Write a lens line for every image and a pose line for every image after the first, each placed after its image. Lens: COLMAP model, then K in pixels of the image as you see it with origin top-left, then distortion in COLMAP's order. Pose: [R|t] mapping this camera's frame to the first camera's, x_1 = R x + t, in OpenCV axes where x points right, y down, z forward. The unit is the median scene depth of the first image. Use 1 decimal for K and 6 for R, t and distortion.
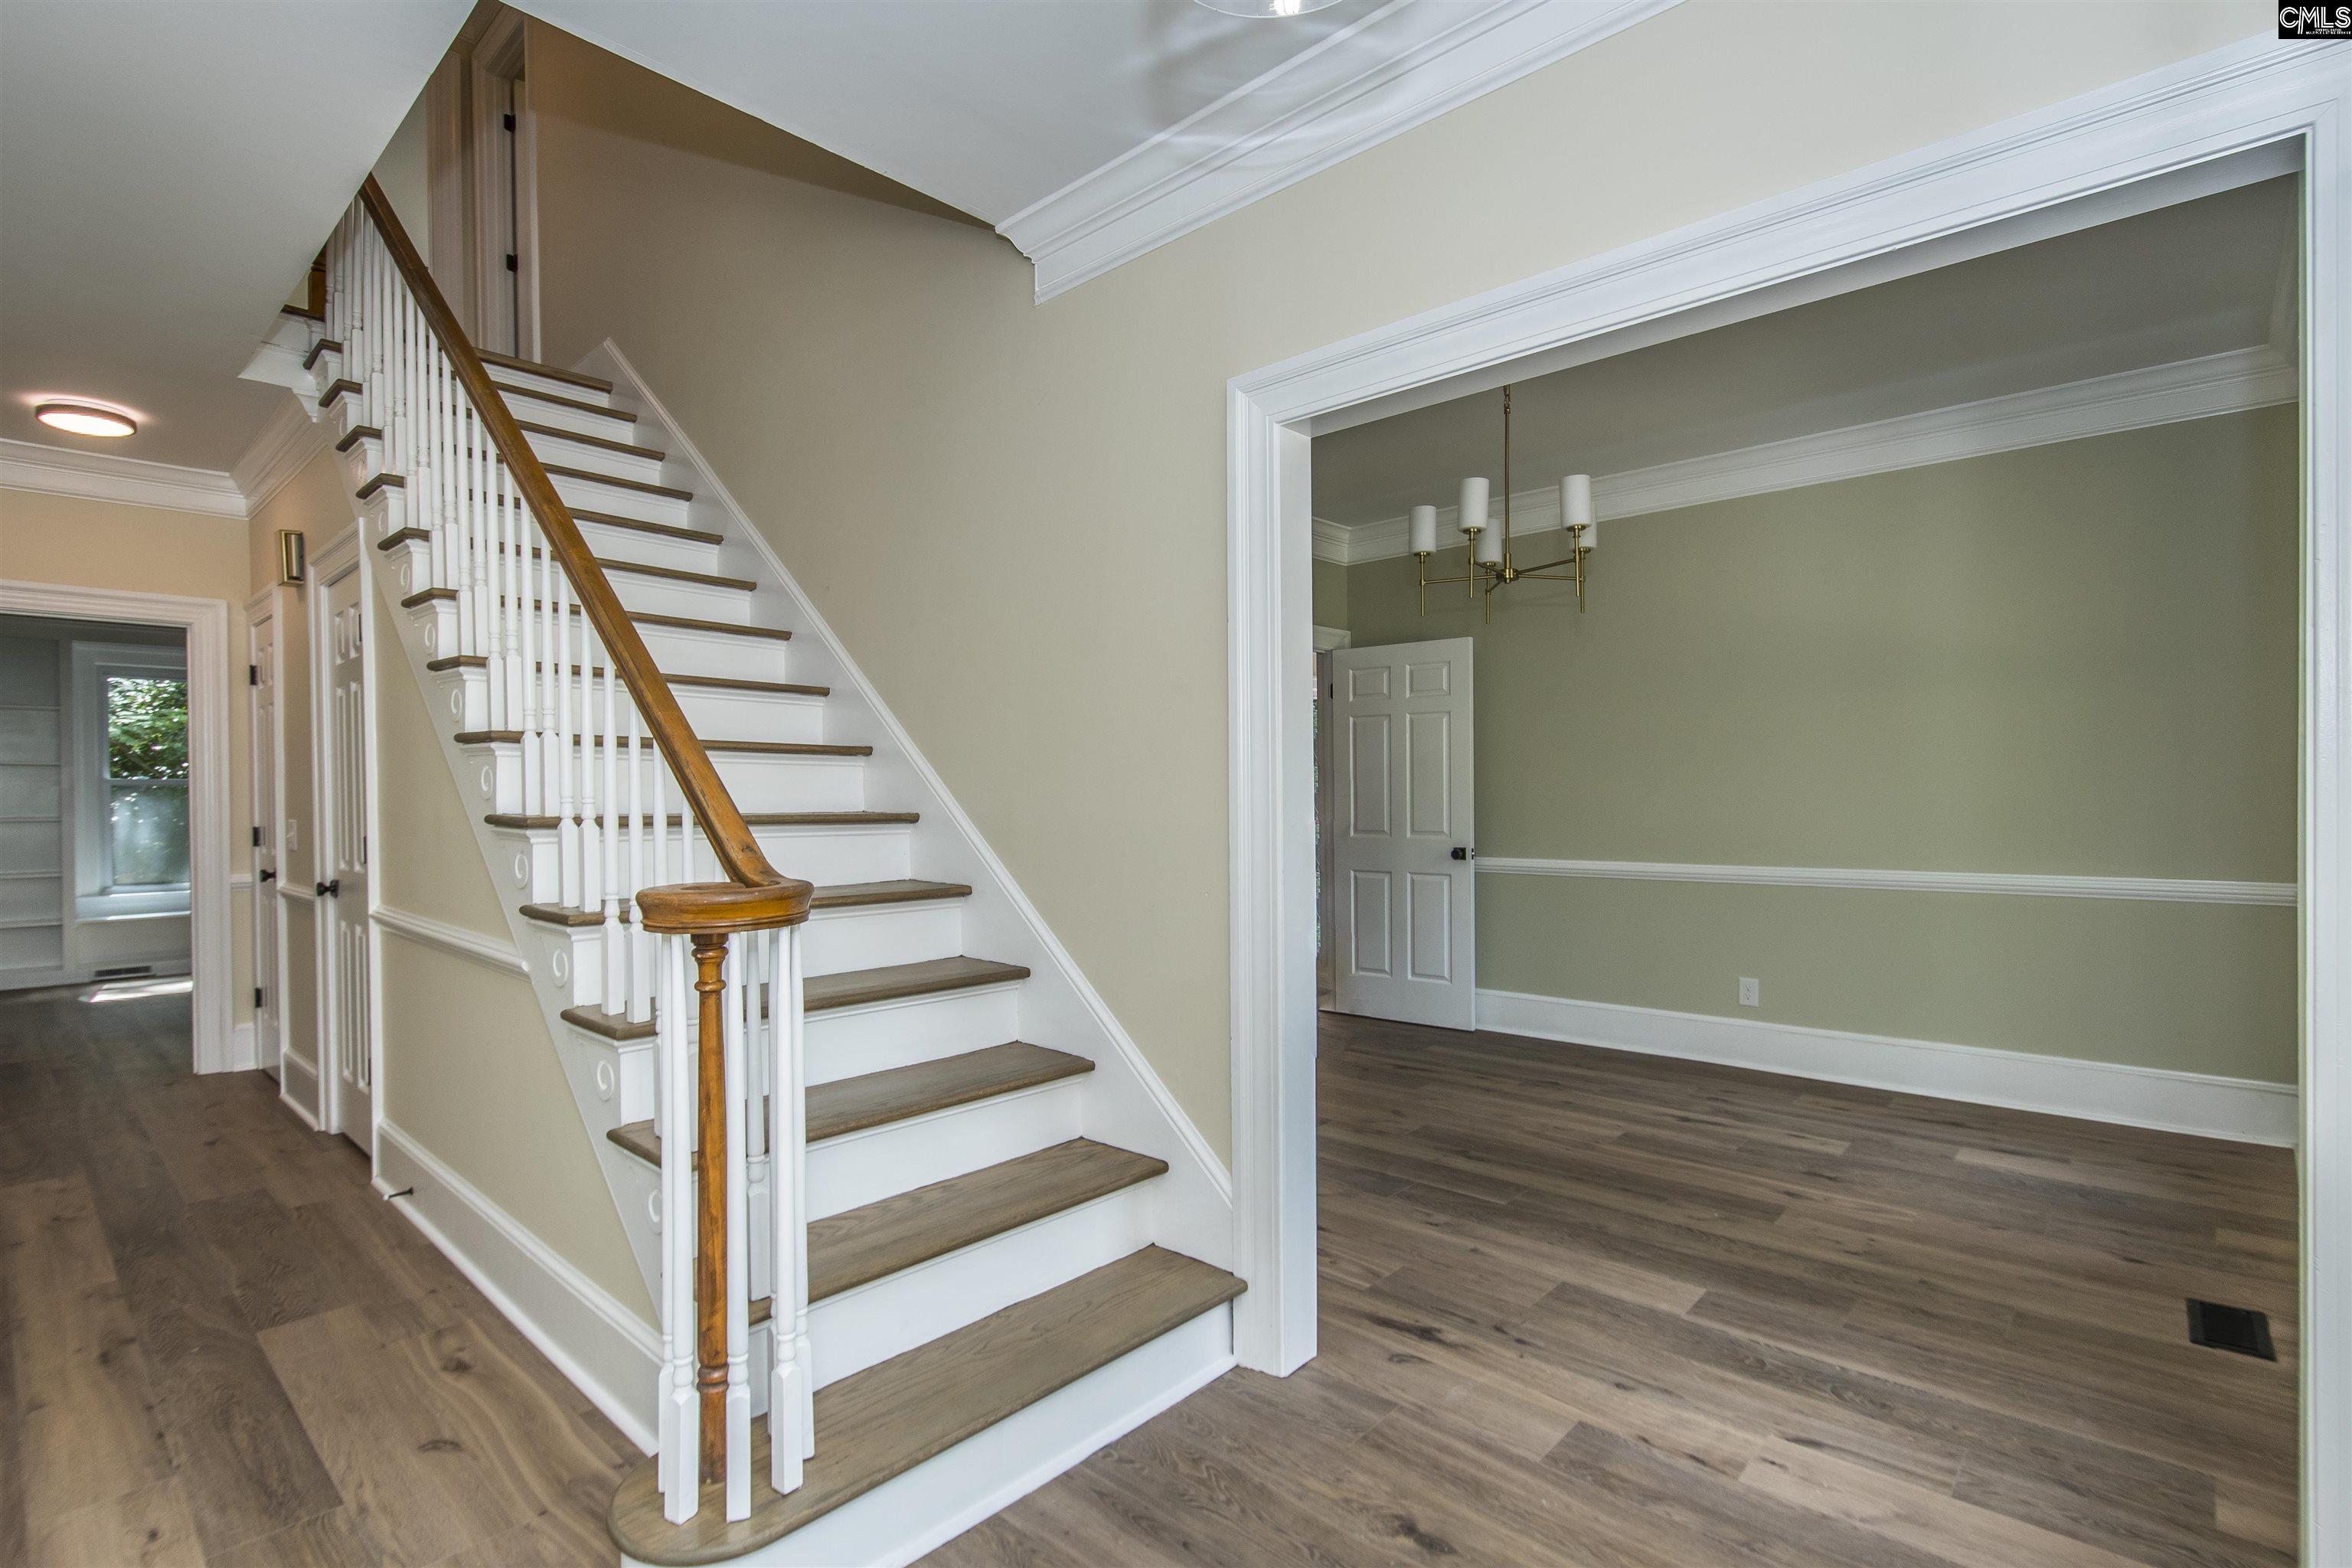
lens RADIAL K [[1117.5, 0, 1147.7], [0, 1117.5, 801.5], [0, 0, 1]] dist [0.007597, -0.007416]
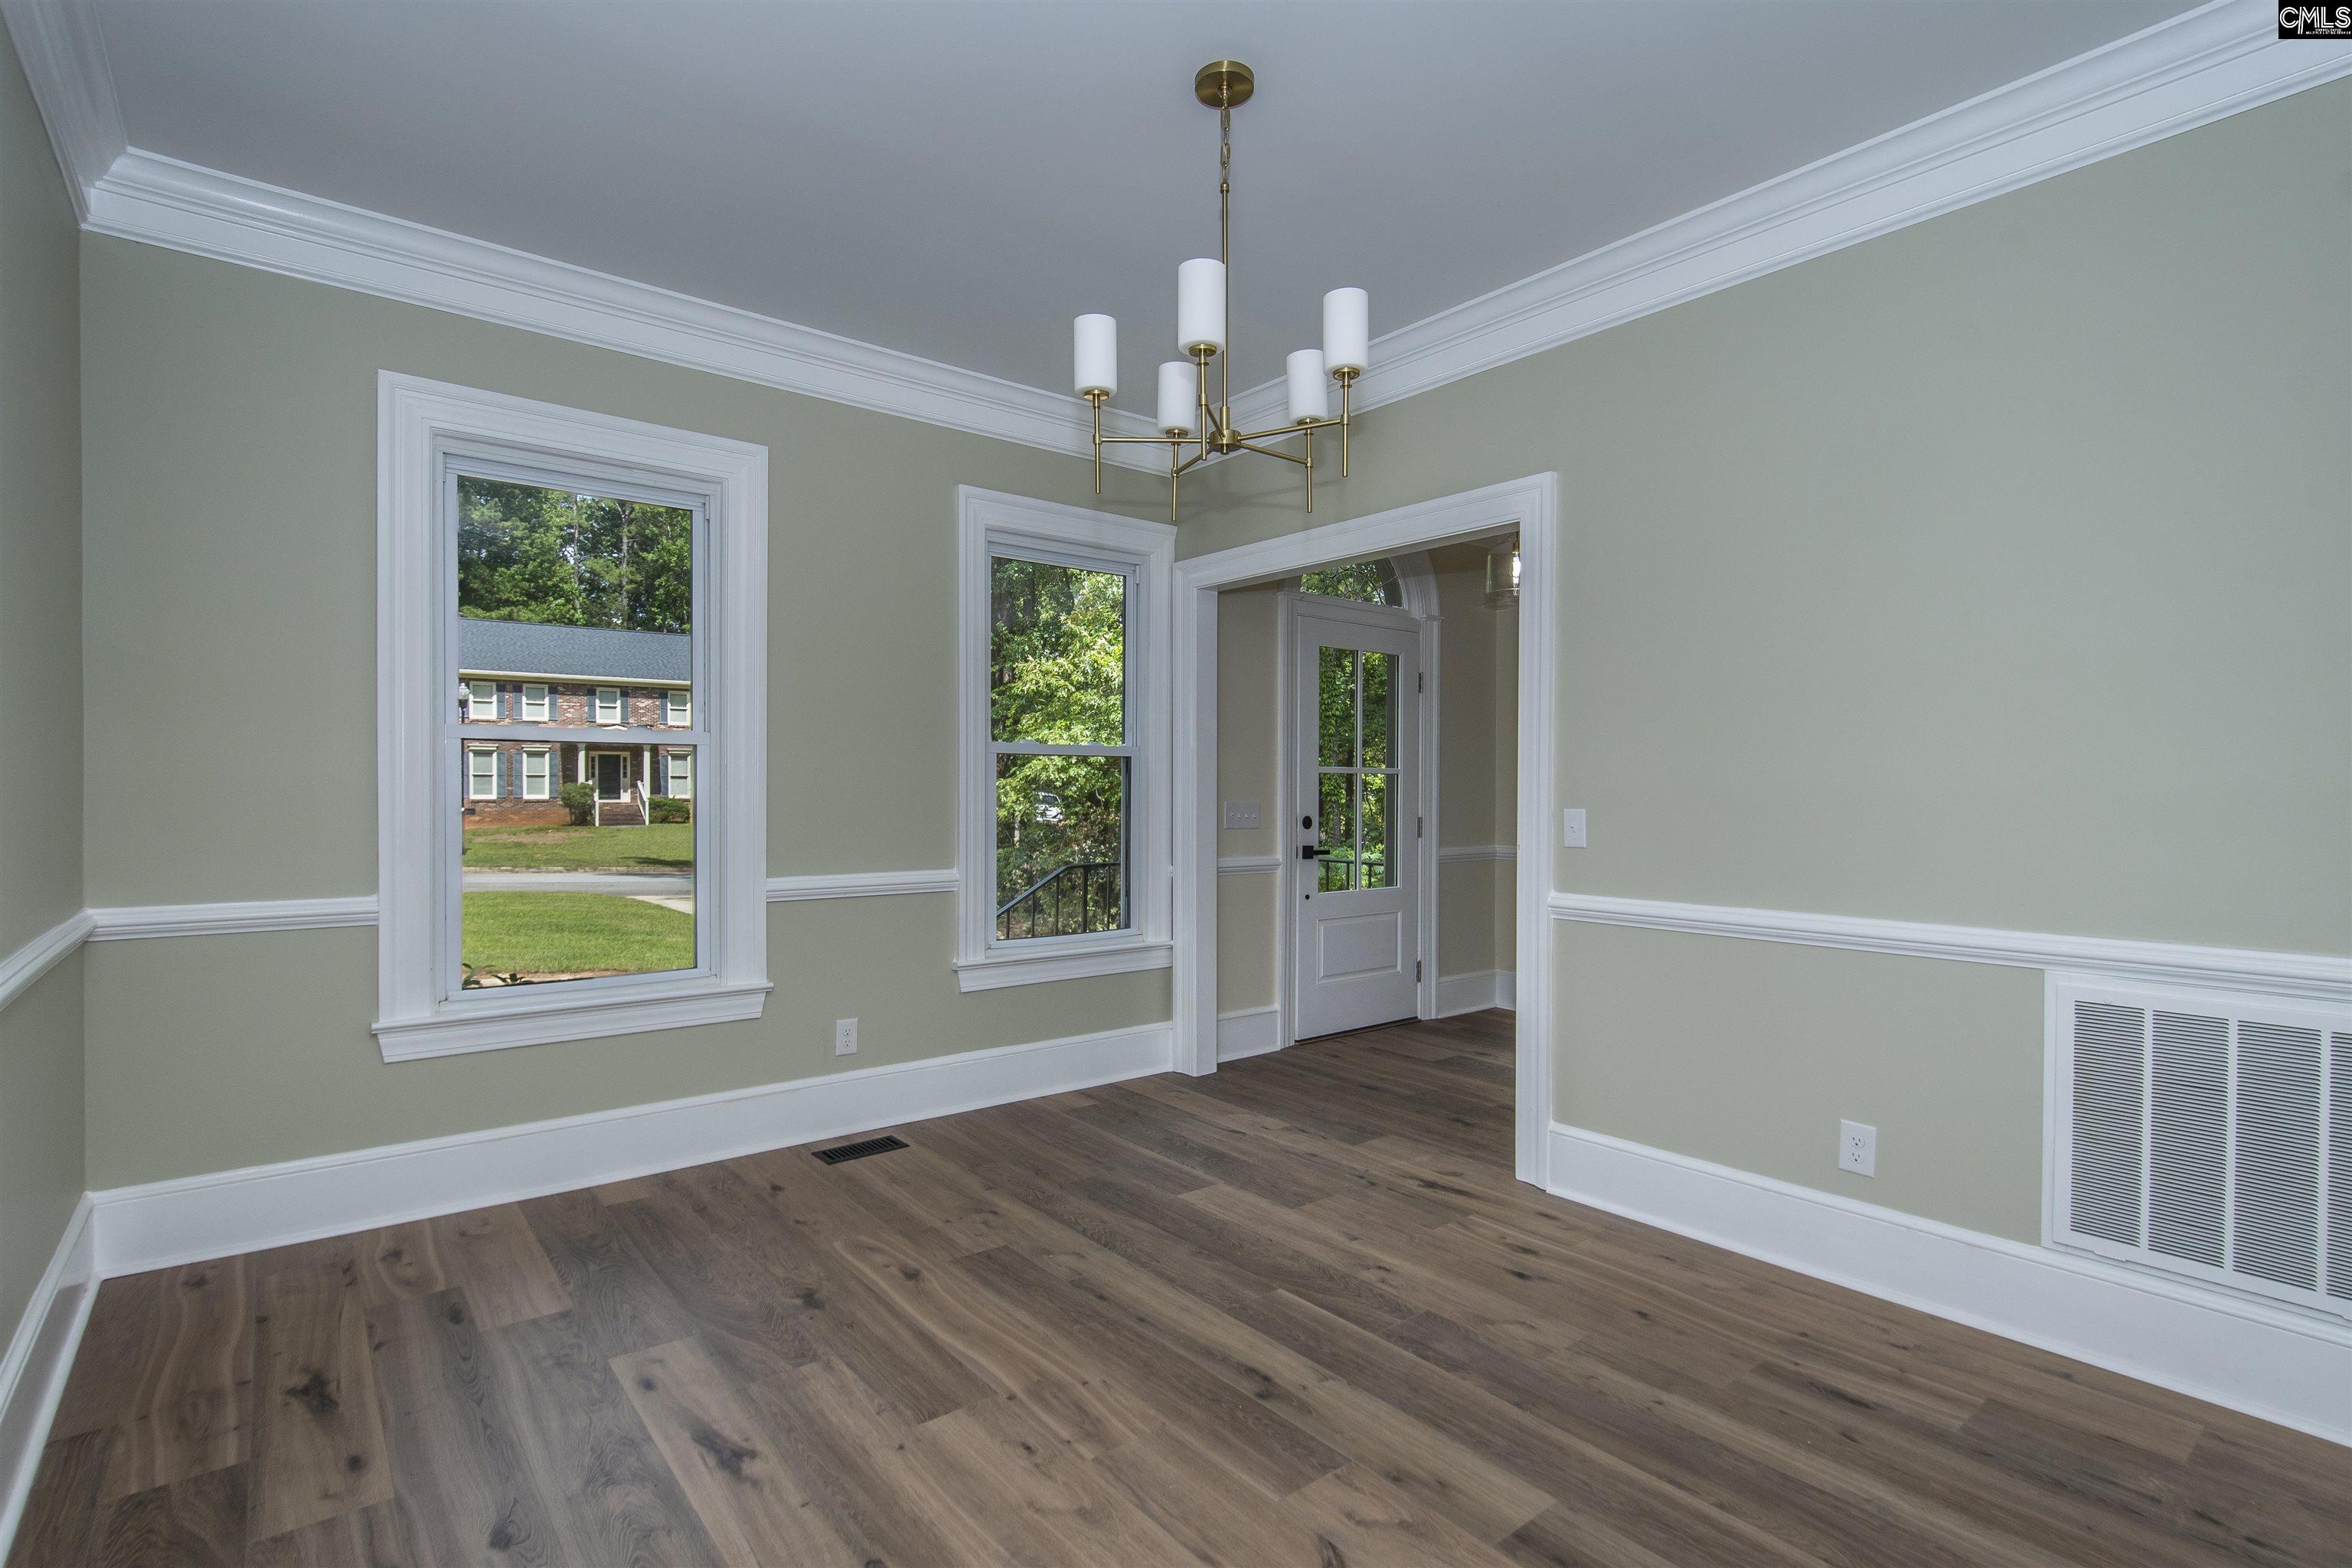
lens RADIAL K [[1117.5, 0, 1147.7], [0, 1117.5, 801.5], [0, 0, 1]] dist [0.007597, -0.007416]
pose [[-0.989327, 0.003434, 0.145673, 0.250490], [0.006189, 0.999810, 0.018461, -0.003139], [-0.145582, 0.019165, -0.989161, 1.528688]]
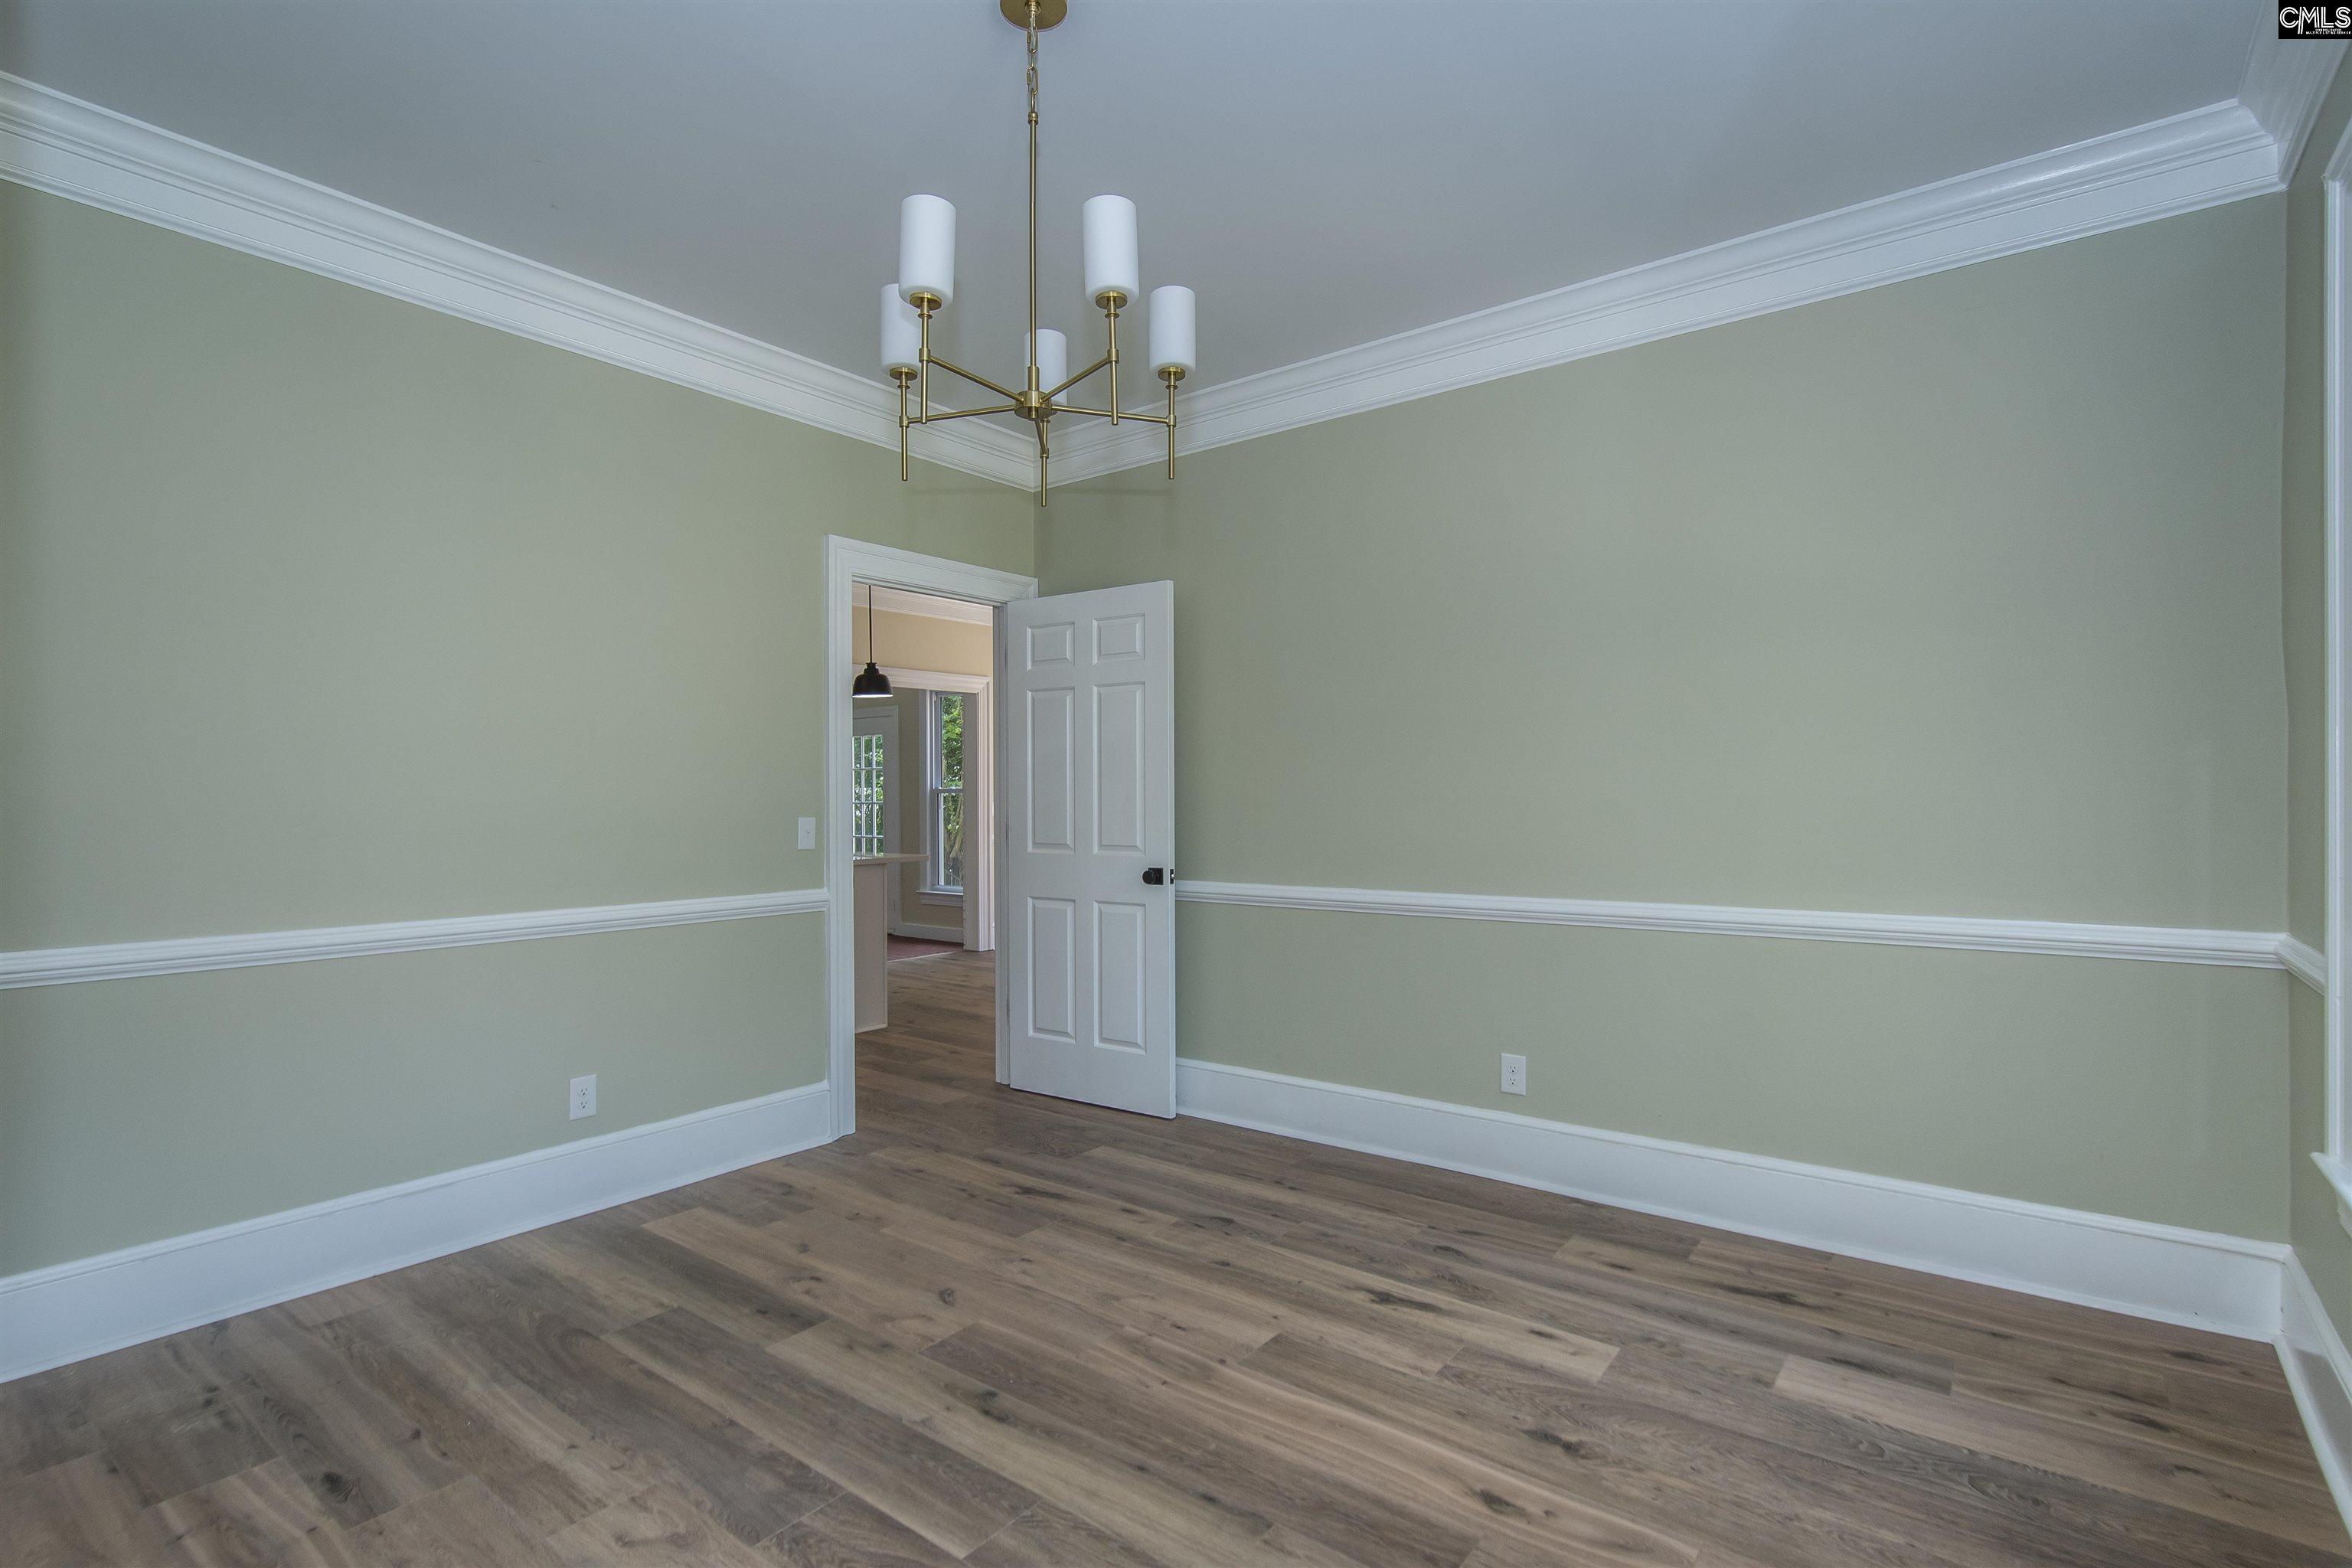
lens RADIAL K [[1117.5, 0, 1147.7], [0, 1117.5, 801.5], [0, 0, 1]] dist [0.007597, -0.007416]
pose [[0.996112, 0.004520, 0.087985, 0.304618], [-0.003913, 0.999967, -0.007069, 0.004289], [-0.088014, 0.006698, 0.996097, 0.393022]]
